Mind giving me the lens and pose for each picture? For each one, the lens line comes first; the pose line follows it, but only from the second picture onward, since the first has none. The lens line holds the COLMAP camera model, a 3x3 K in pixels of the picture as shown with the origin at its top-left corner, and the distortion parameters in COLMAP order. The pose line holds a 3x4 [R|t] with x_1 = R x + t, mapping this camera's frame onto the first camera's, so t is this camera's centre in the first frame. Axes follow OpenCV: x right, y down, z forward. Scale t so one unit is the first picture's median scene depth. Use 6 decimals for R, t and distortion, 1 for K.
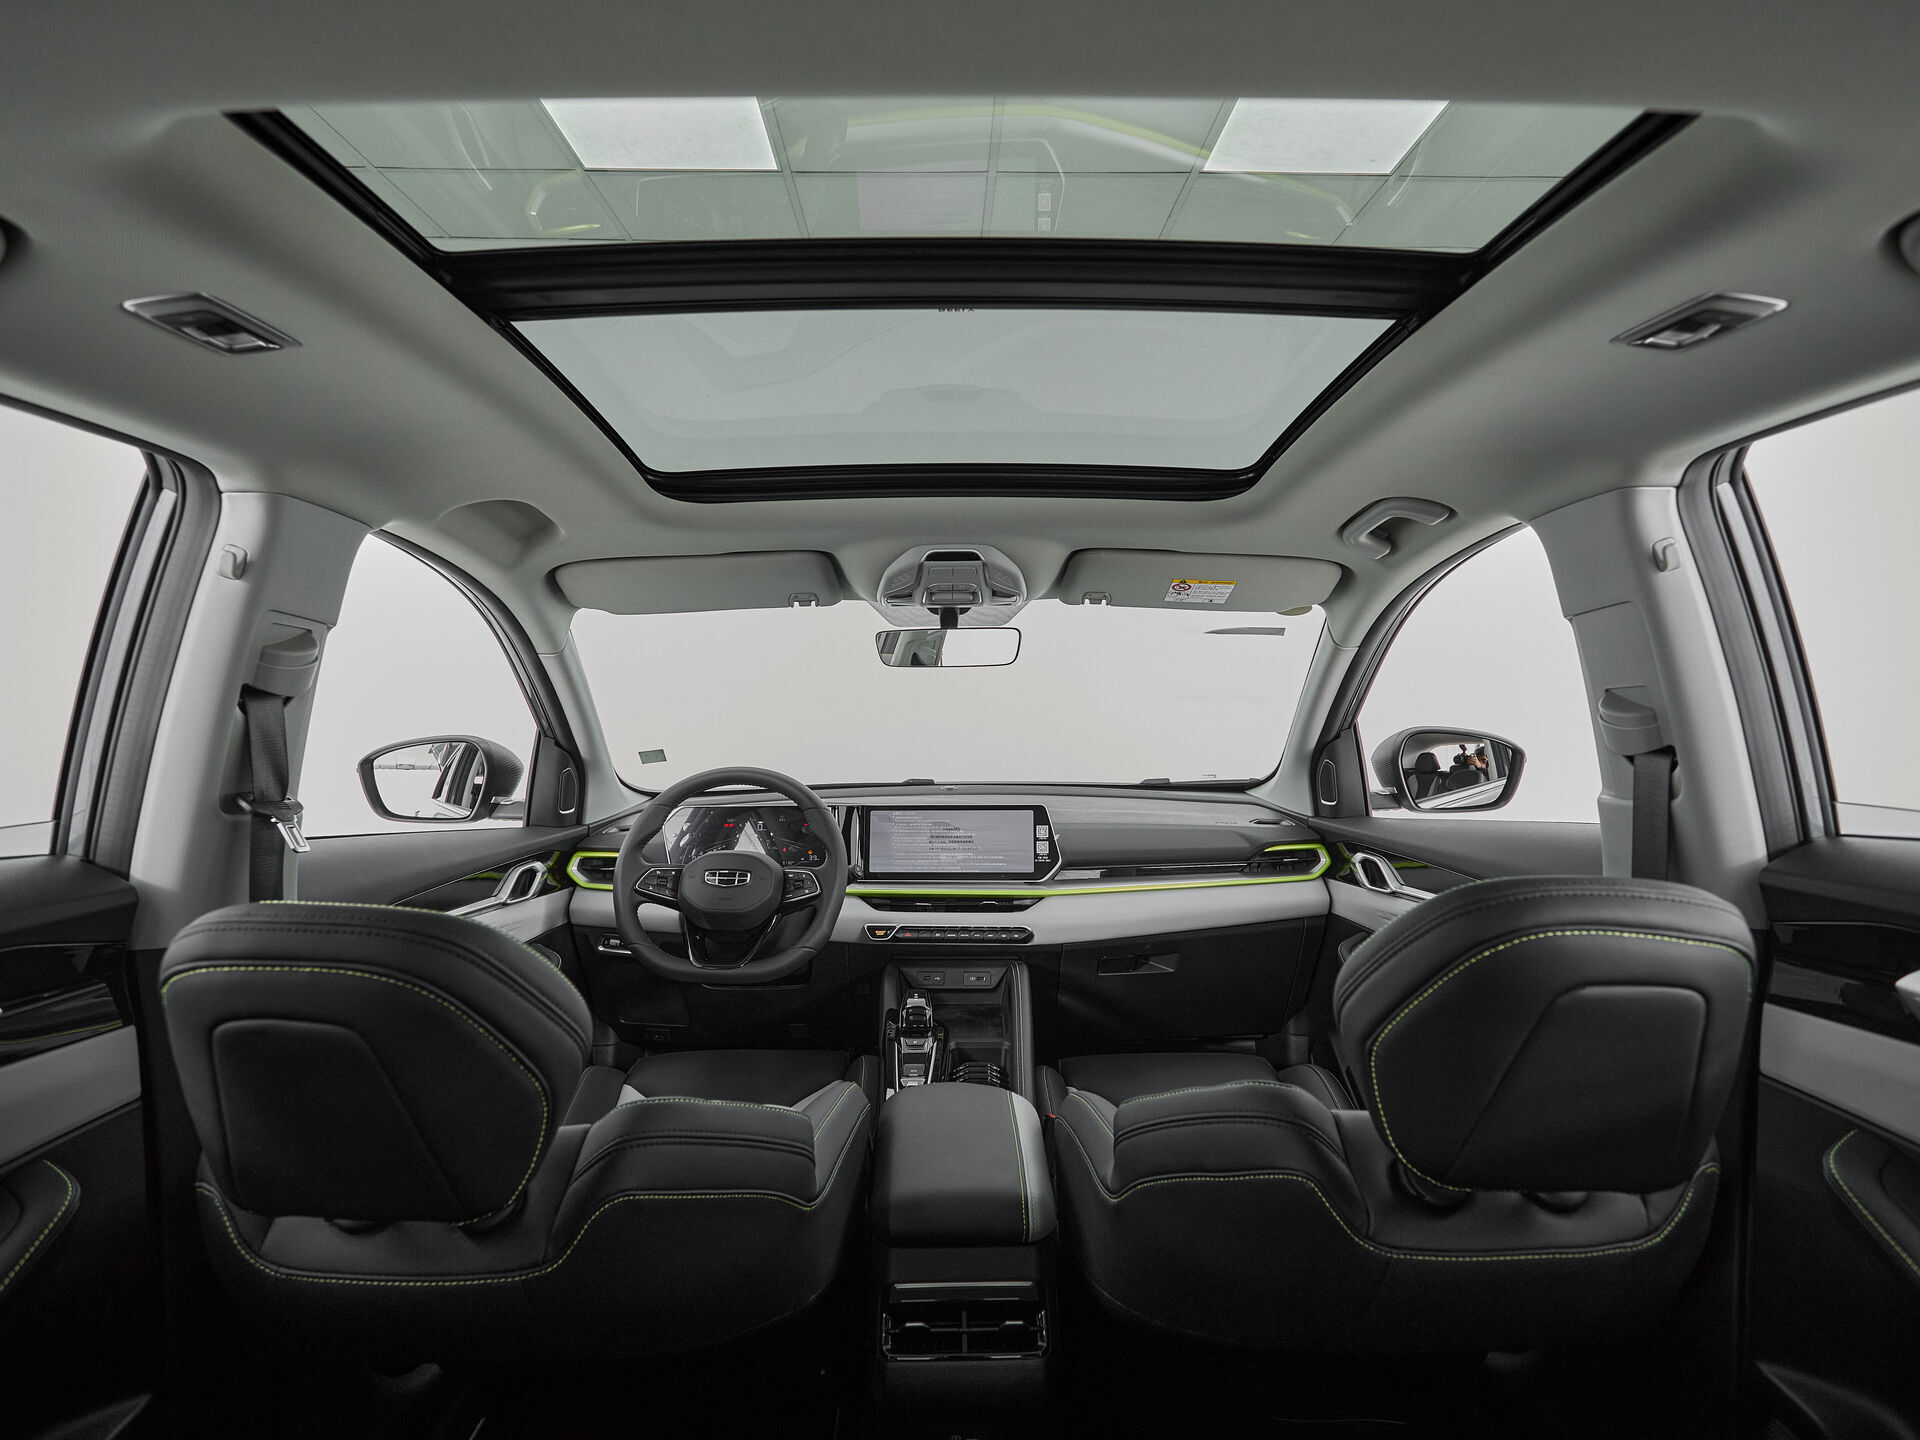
lens RADIAL K [[998.8, 0, 960.0], [0, 998.8, 720.0], [0, 0, 1]] dist [0.000393, -0.000139]
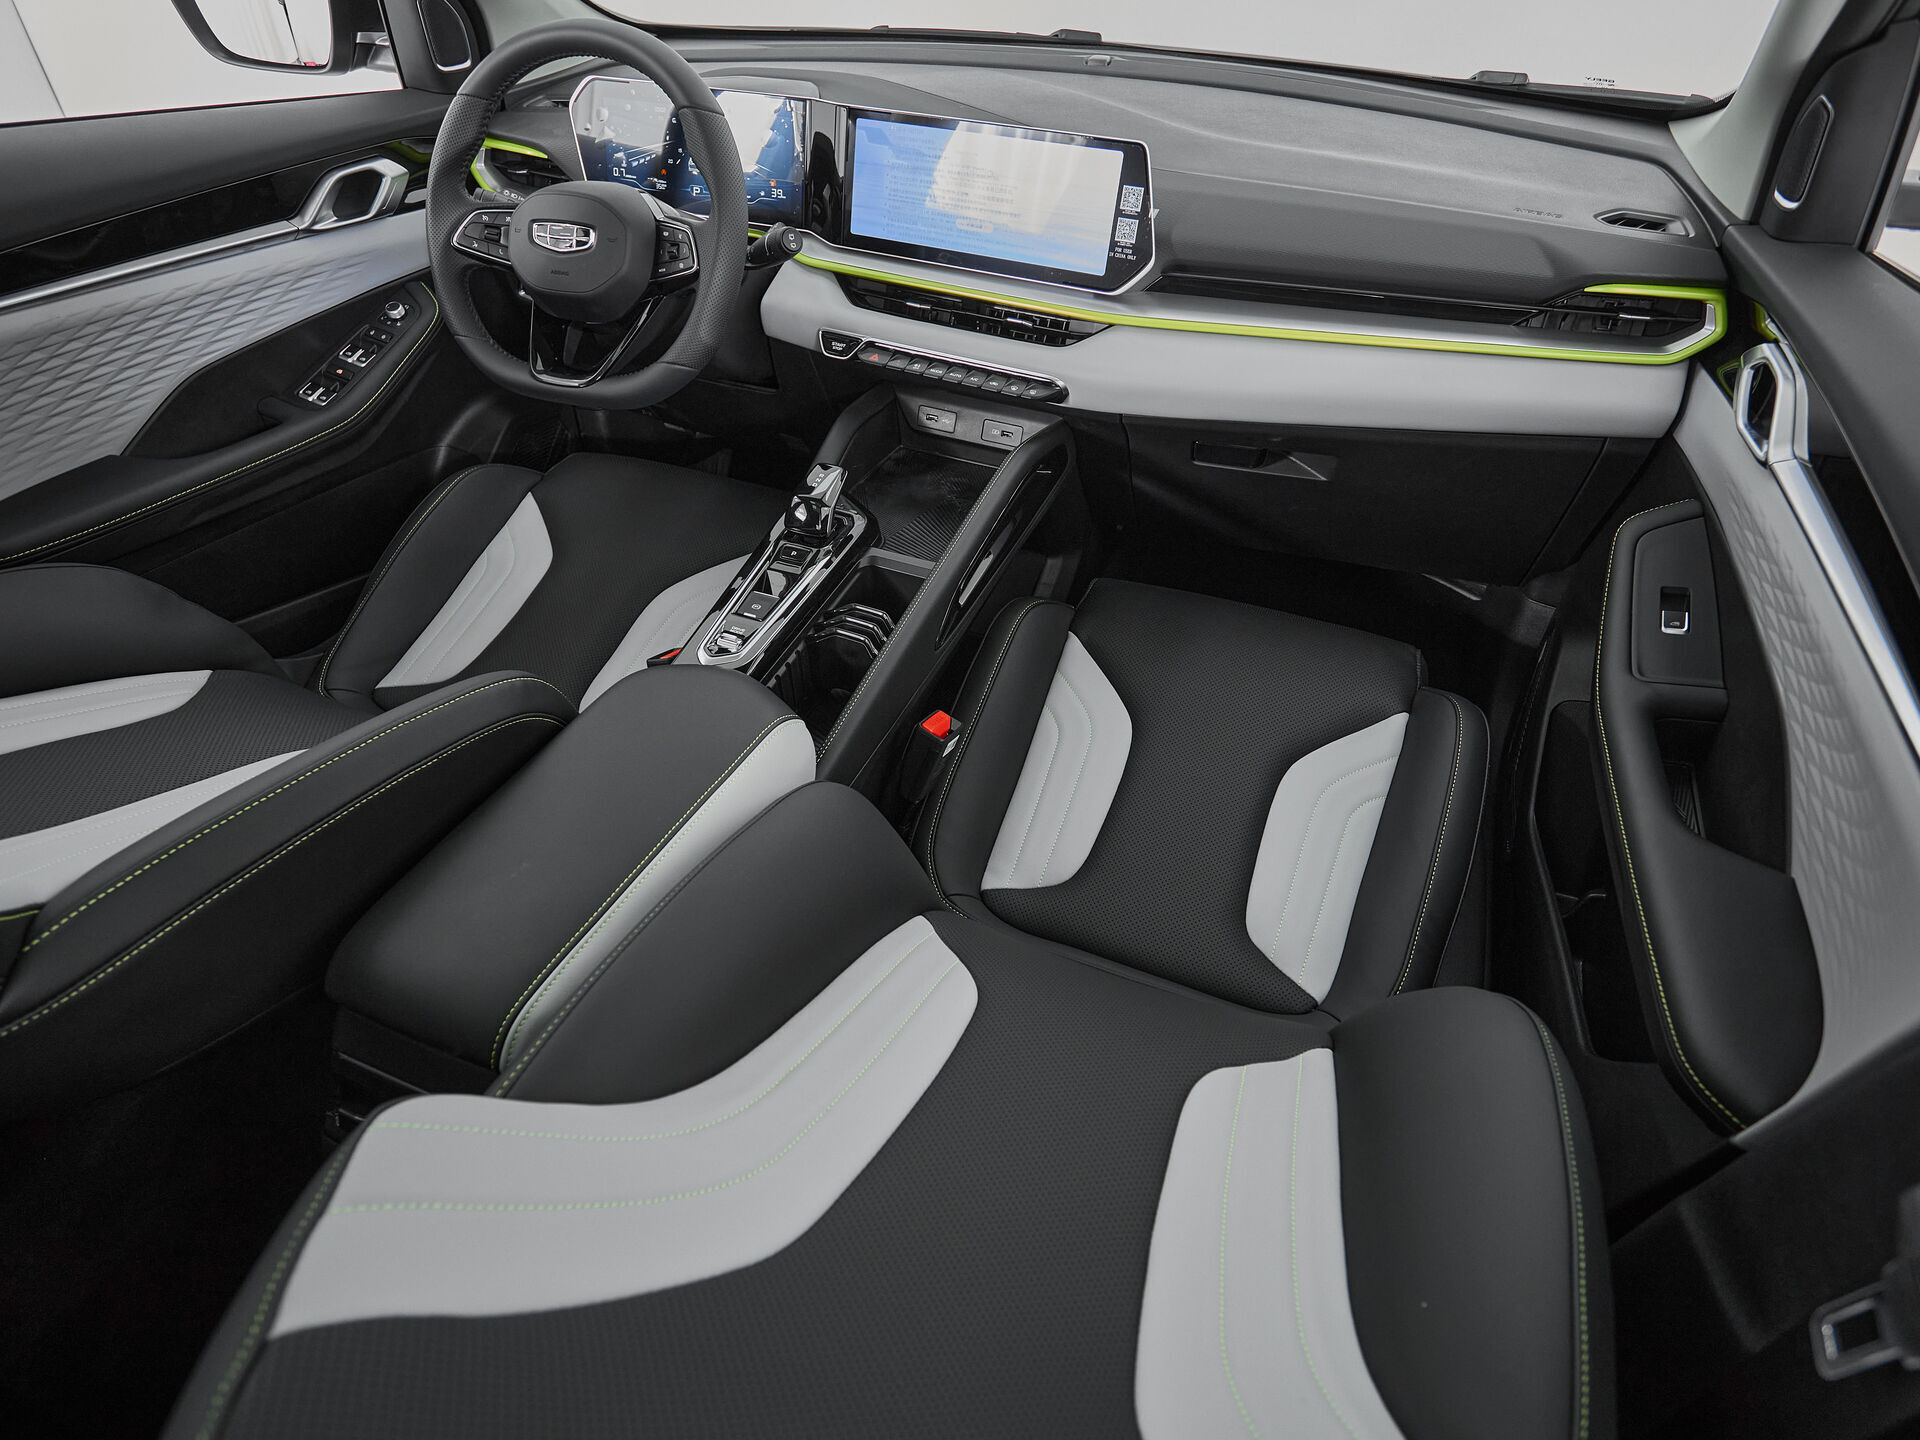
lens RADIAL K [[1072.9, 0, 961.3], [0, 1072.9, 711.5], [0, 0, 1]] dist [-0.000808, -0.000615]
pose [[0.922011, 0.264232, -0.282979, 0.234651], [-0.026186, 0.771790, 0.635339, -0.039685], [0.386277, -0.578379, 0.718518, 0.391956]]
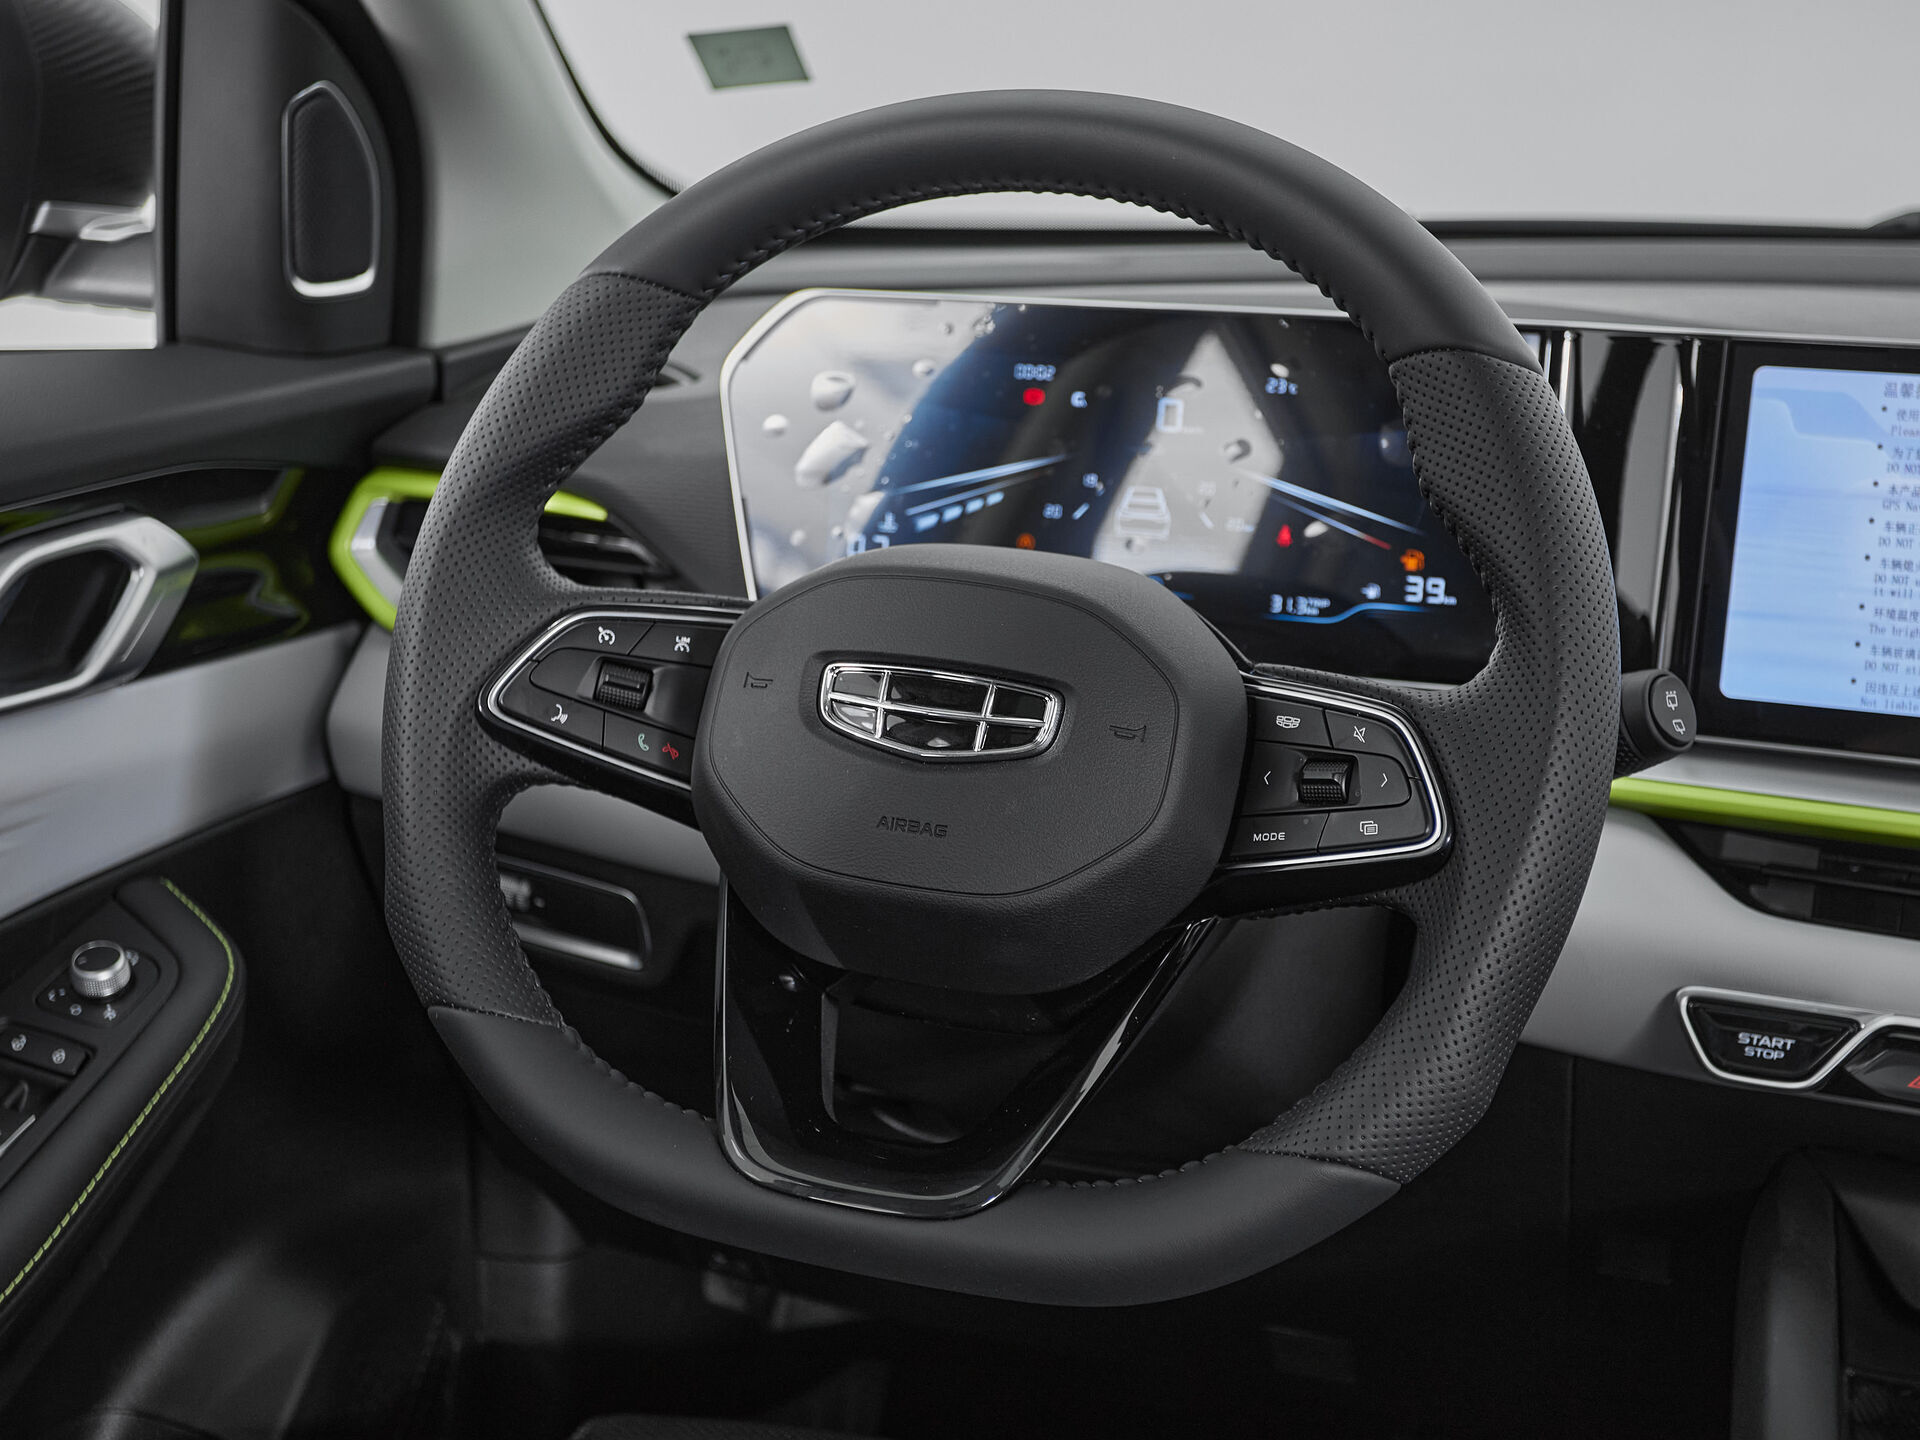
lens RADIAL K [[2709.3, 0, 958.1], [0, 2709.3, 707.0], [0, 0, 1]] dist [0.012806, 0.084264]
pose [[0.946159, 0.099055, -0.308174, -0.069308], [-0.023473, 0.970518, 0.239882, 0.035671], [0.322851, -0.219733, 0.920590, 0.487376]]
